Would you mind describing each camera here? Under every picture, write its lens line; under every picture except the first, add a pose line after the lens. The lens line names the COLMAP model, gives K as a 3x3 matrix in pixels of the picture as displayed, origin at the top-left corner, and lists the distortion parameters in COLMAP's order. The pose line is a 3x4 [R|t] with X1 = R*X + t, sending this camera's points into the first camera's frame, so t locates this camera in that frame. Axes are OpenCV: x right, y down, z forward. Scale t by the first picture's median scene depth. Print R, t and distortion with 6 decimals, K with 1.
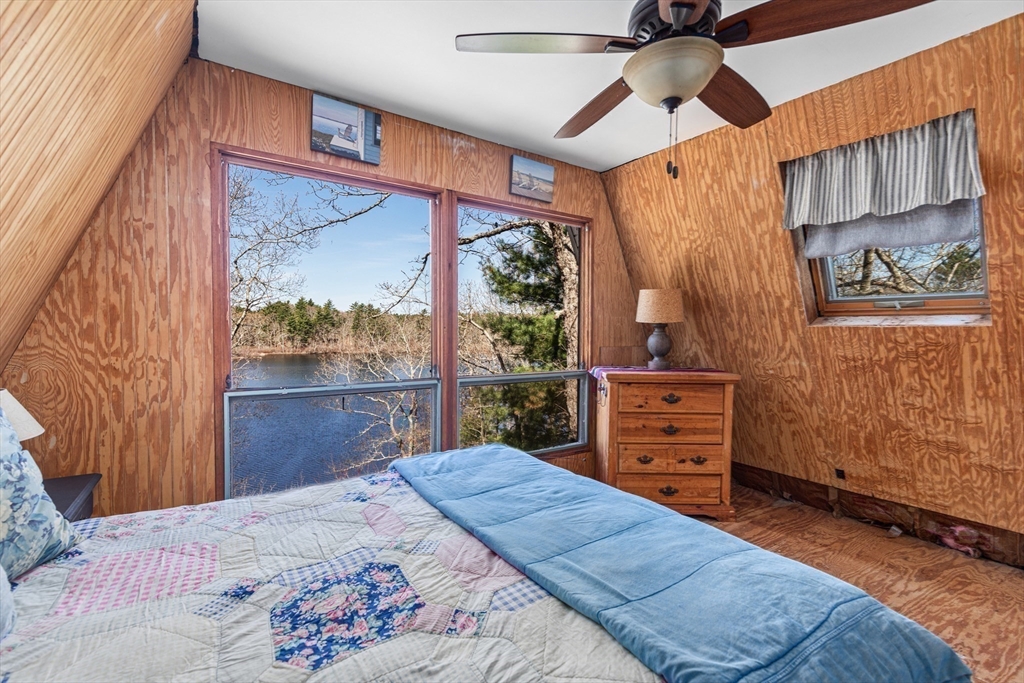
lens RADIAL K [[457.9, 0, 516.0], [0, 457.9, 348.6], [0, 0, 1]] dist [0.002429, -0.000754]
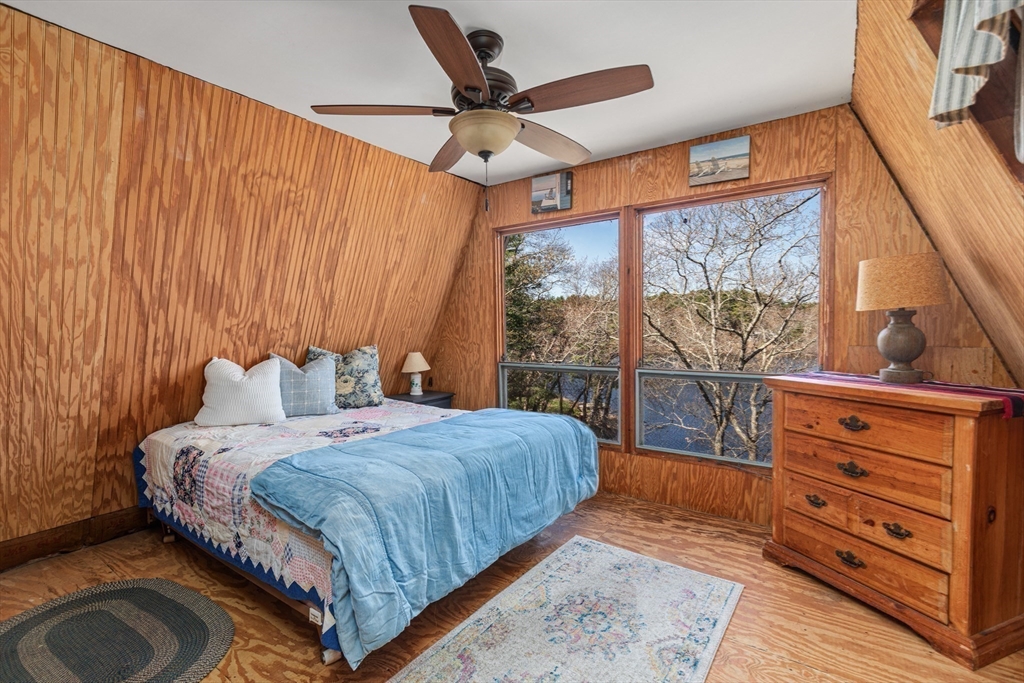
lens RADIAL K [[457.9, 0, 516.0], [0, 457.9, 348.6], [0, 0, 1]] dist [0.002429, -0.000754]
pose [[0.354992, 0.031973, -0.934323, 0.792344], [-0.021653, 0.999428, 0.025975, -0.006919], [0.934619, 0.011010, 0.355481, 0.299871]]
